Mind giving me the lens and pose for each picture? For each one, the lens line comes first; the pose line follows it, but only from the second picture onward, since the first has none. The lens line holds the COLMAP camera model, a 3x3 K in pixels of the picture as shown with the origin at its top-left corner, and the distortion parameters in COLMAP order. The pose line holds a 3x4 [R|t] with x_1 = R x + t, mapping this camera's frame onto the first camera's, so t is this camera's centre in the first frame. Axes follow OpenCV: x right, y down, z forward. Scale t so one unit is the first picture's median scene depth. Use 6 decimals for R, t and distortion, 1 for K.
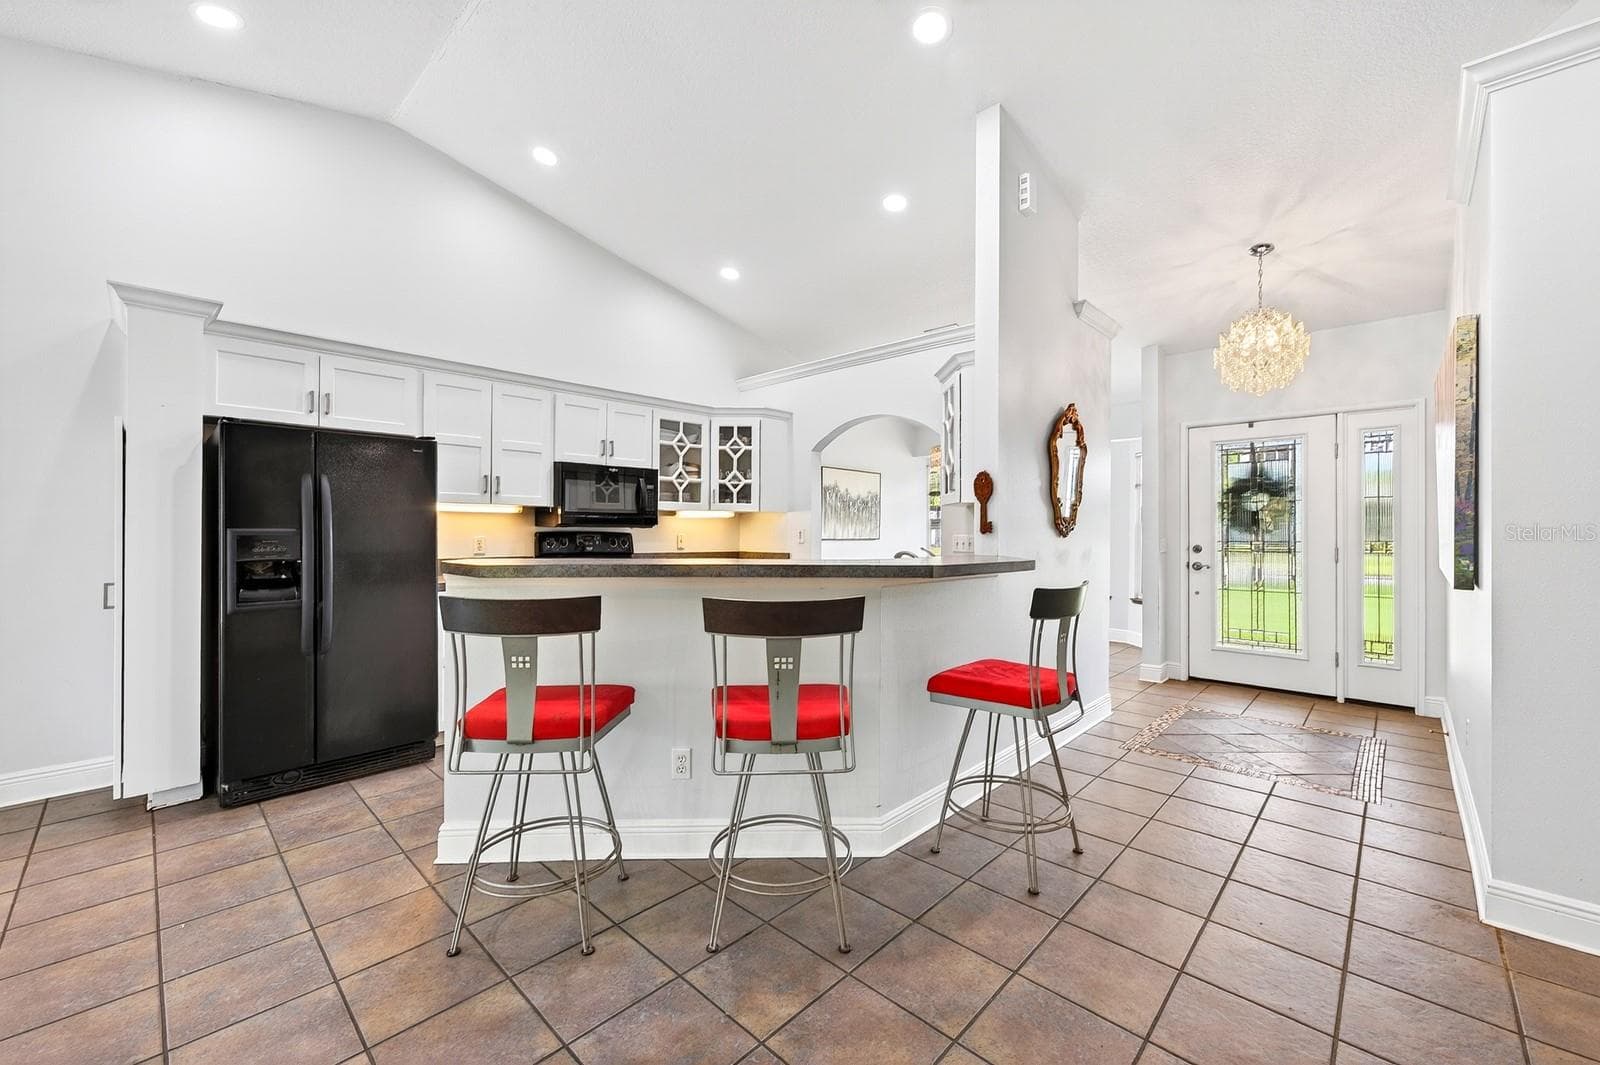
lens RADIAL K [[641.0, 0, 773.0], [0, 641.0, 529.9], [0, 0, 1]] dist [-0.003913, 0.003518]
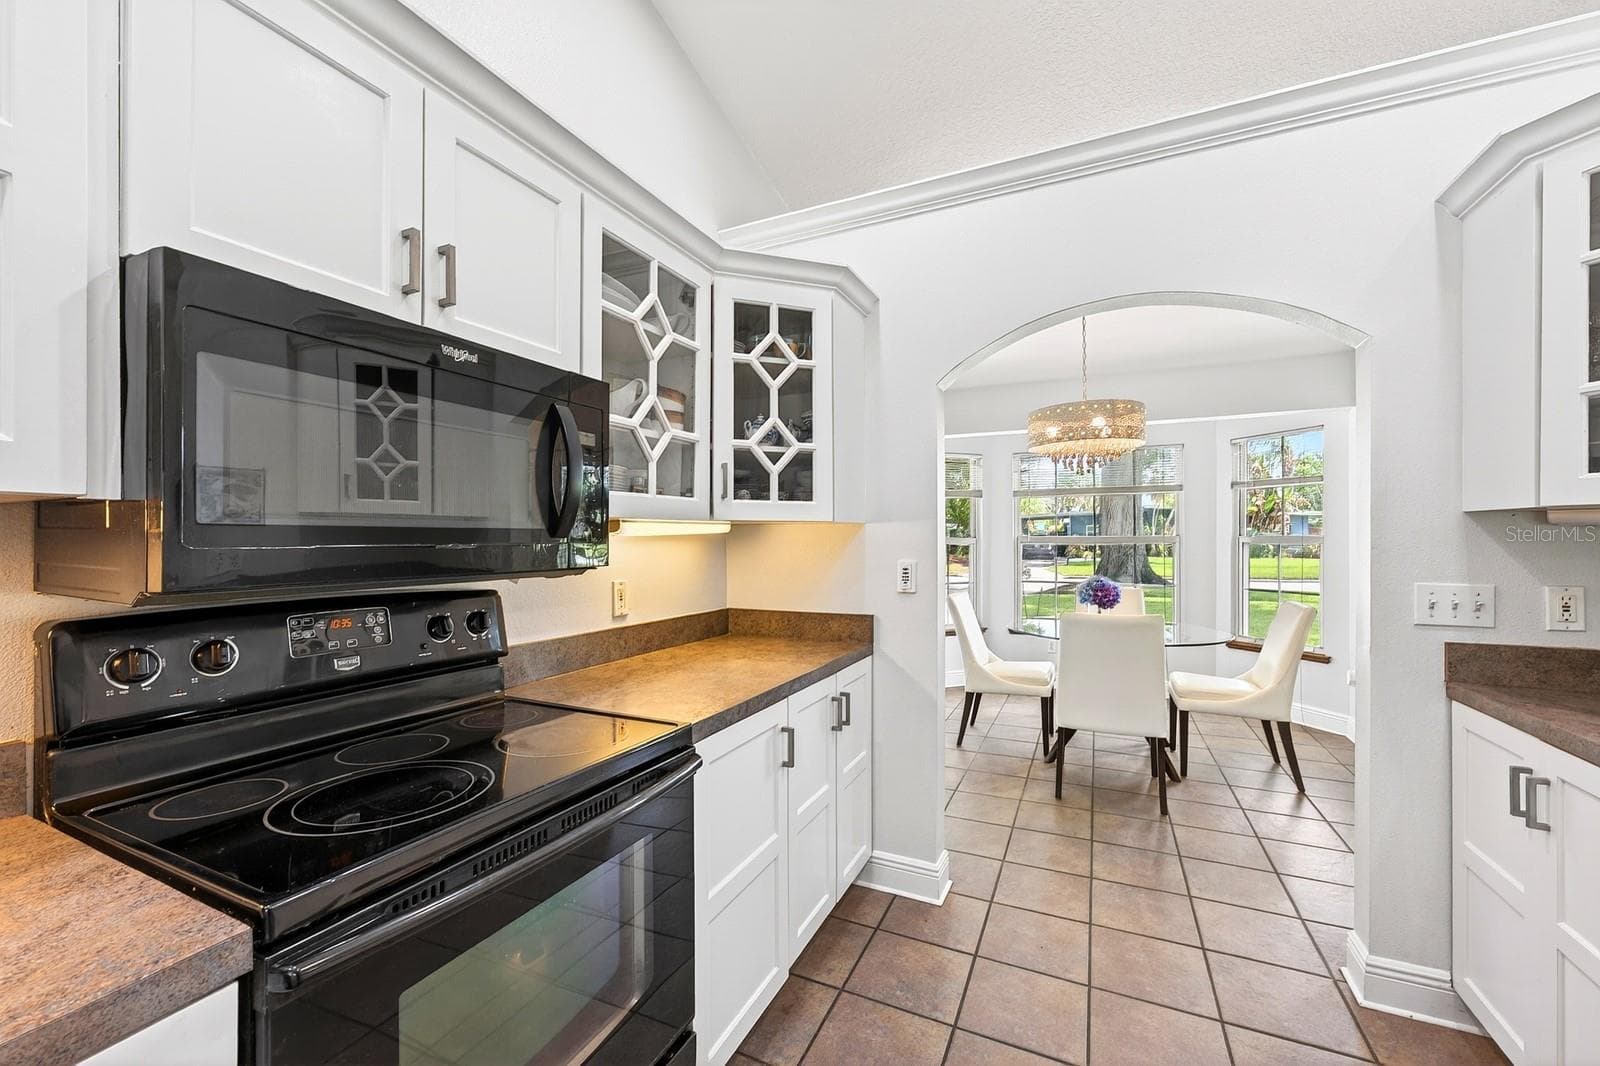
lens RADIAL K [[641.0, 0, 791.1], [0, 641.0, 538.5], [0, 0, 1]] dist [-0.003913, 0.003518]
pose [[0.943711, -0.003407, 0.330755, -0.193086], [0.003420, 0.999994, 0.000543, -0.019842], [-0.330755, 0.000619, 0.943717, 0.666202]]
